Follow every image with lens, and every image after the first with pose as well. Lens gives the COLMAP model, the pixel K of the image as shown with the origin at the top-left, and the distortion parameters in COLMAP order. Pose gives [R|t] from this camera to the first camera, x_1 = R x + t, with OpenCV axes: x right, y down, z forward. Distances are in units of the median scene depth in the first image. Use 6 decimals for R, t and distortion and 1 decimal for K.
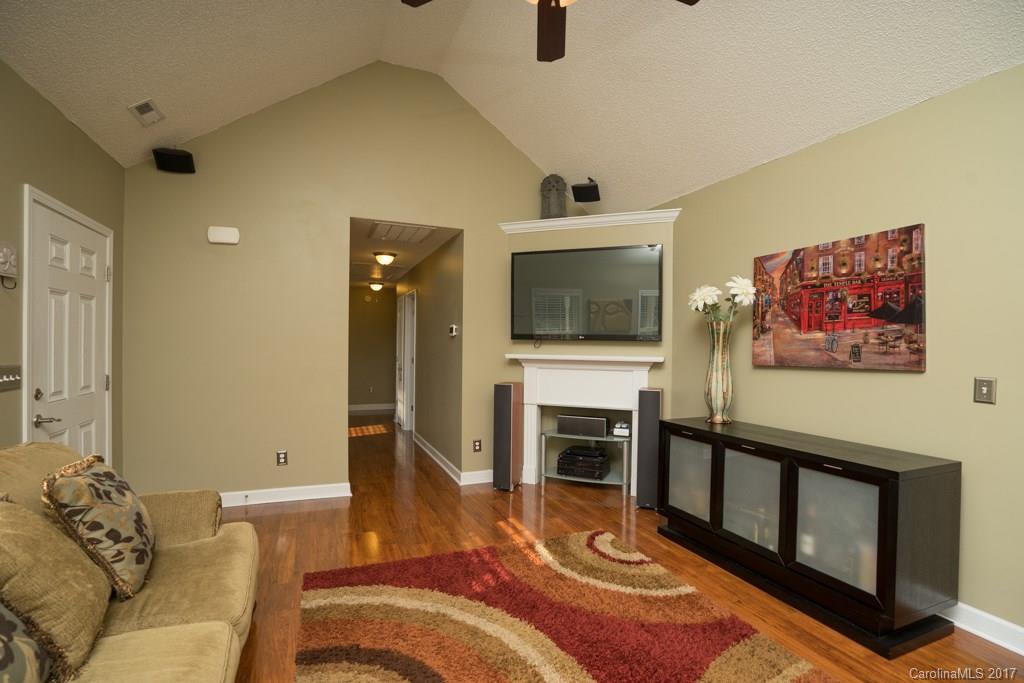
lens RADIAL K [[469.5, 0, 514.8], [0, 469.5, 346.7], [0, 0, 1]] dist [-0.027924, 0.006589]
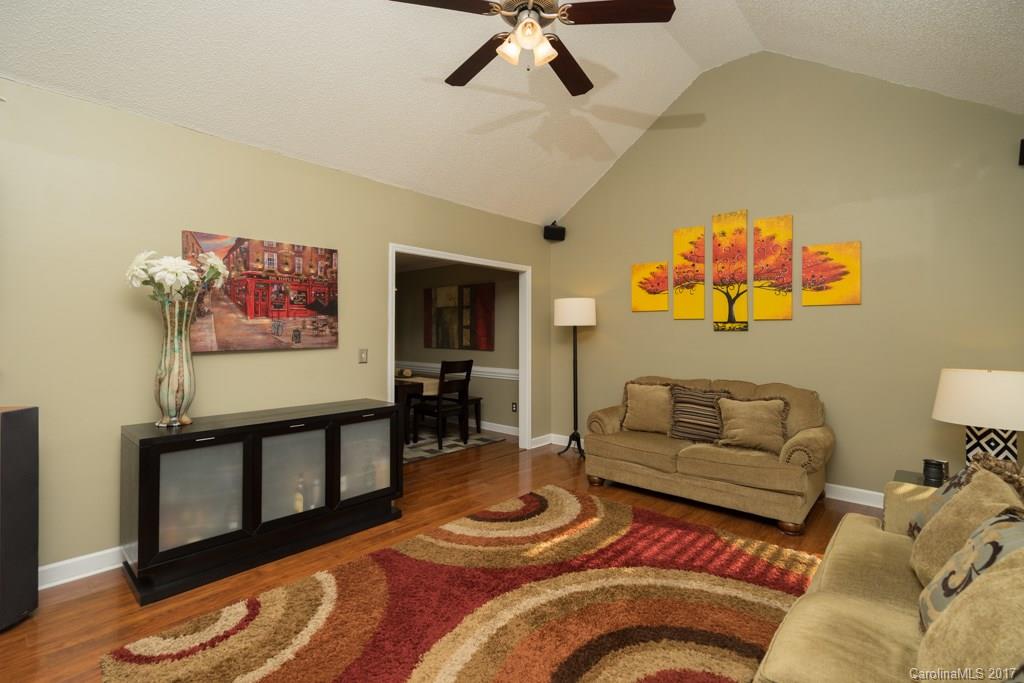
lens RADIAL K [[469.5, 0, 515.1], [0, 469.5, 325.1], [0, 0, 1]] dist [-0.027924, 0.006589]
pose [[-0.428703, 0.005432, 0.903429, -0.643678], [-0.000990, 0.999979, -0.006482, -0.008340], [-0.903445, -0.003673, -0.428688, 0.957211]]
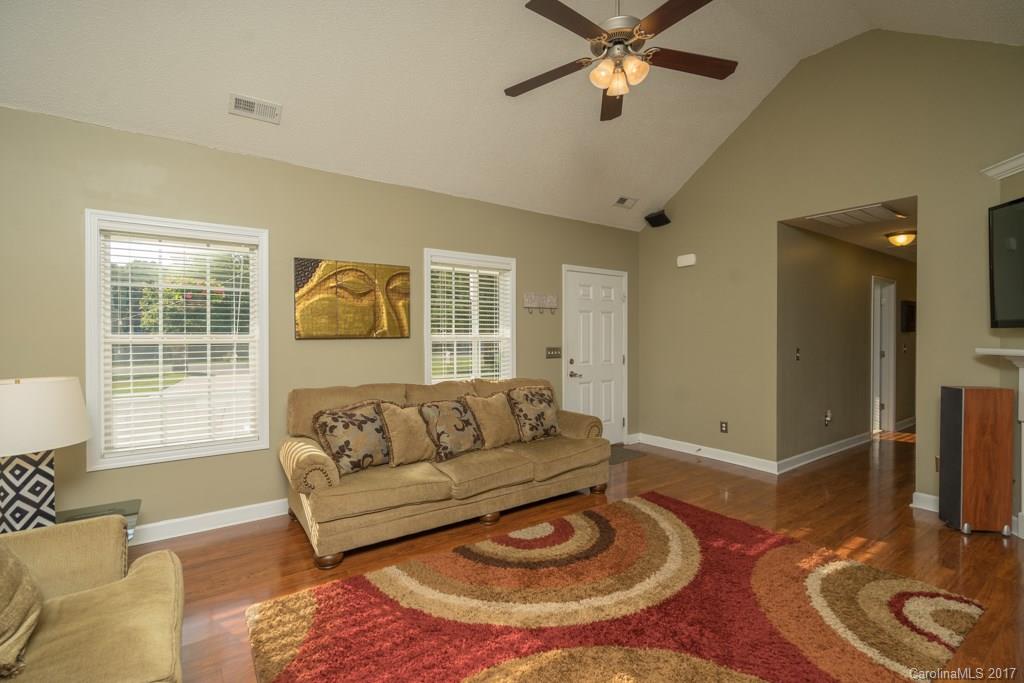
lens RADIAL K [[469.5, 0, 511.7], [0, 469.5, 338.2], [0, 0, 1]] dist [-0.027924, 0.006589]
pose [[0.215609, -0.003394, -0.976474, 0.846757], [-0.000426, 0.999994, -0.003569, 0.003908], [0.976480, 0.001186, 0.215606, 0.218073]]
